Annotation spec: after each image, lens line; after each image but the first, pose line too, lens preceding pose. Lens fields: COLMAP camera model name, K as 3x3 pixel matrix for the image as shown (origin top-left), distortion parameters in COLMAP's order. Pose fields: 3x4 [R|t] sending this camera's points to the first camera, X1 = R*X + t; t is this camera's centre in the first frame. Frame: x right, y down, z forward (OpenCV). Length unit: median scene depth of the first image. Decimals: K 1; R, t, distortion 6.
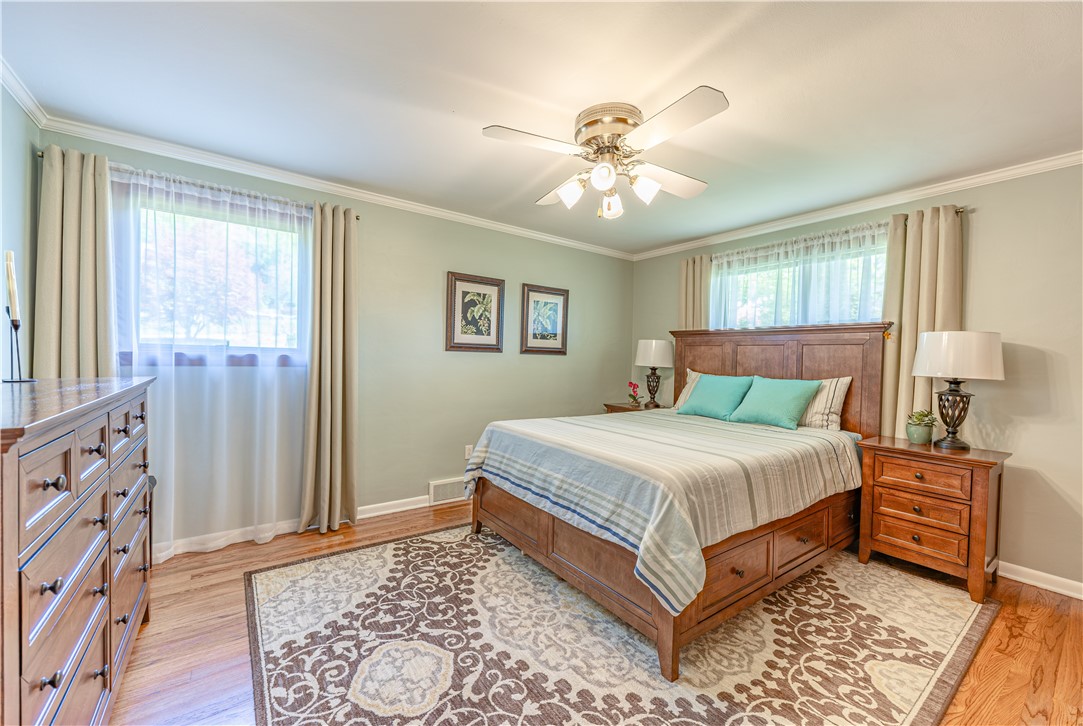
lens RADIAL K [[425.2, 0, 537.9], [0, 425.2, 364.4], [0, 0, 1]] dist [-0.010406, 0.000123]
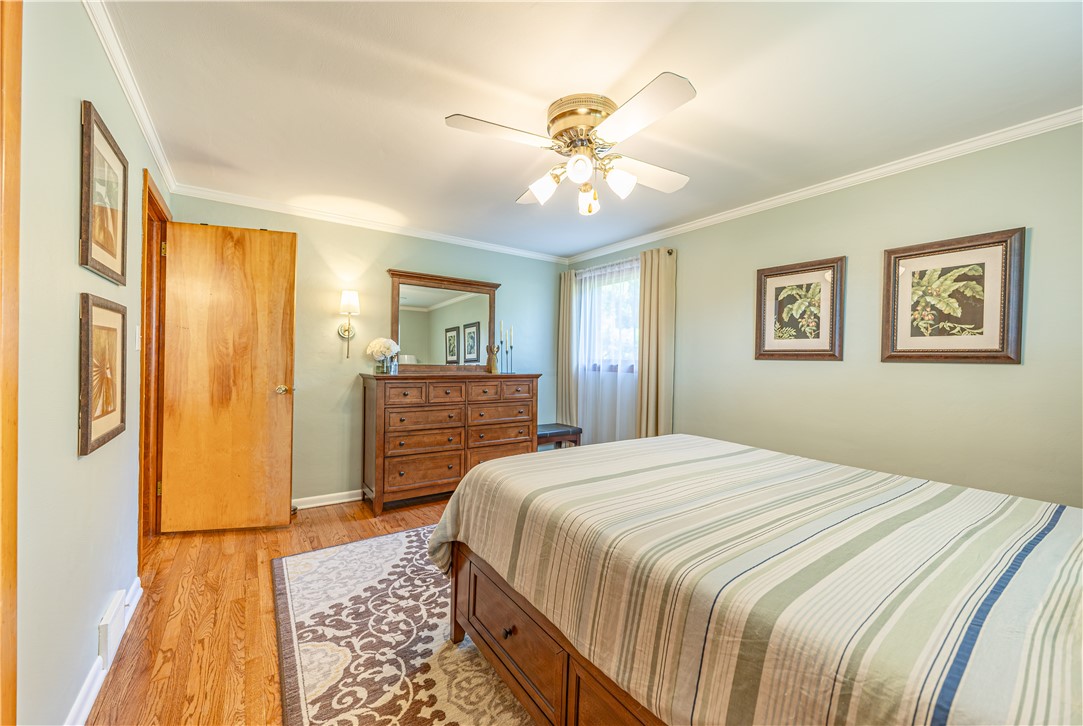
lens RADIAL K [[425.2, 0, 537.9], [0, 425.2, 364.4], [0, 0, 1]] dist [-0.010406, 0.000123]
pose [[-0.025959, -0.015067, -0.999549, 0.675200], [-0.036801, 0.999223, -0.014106, 0.006930], [0.998985, 0.036418, -0.026494, 0.568970]]
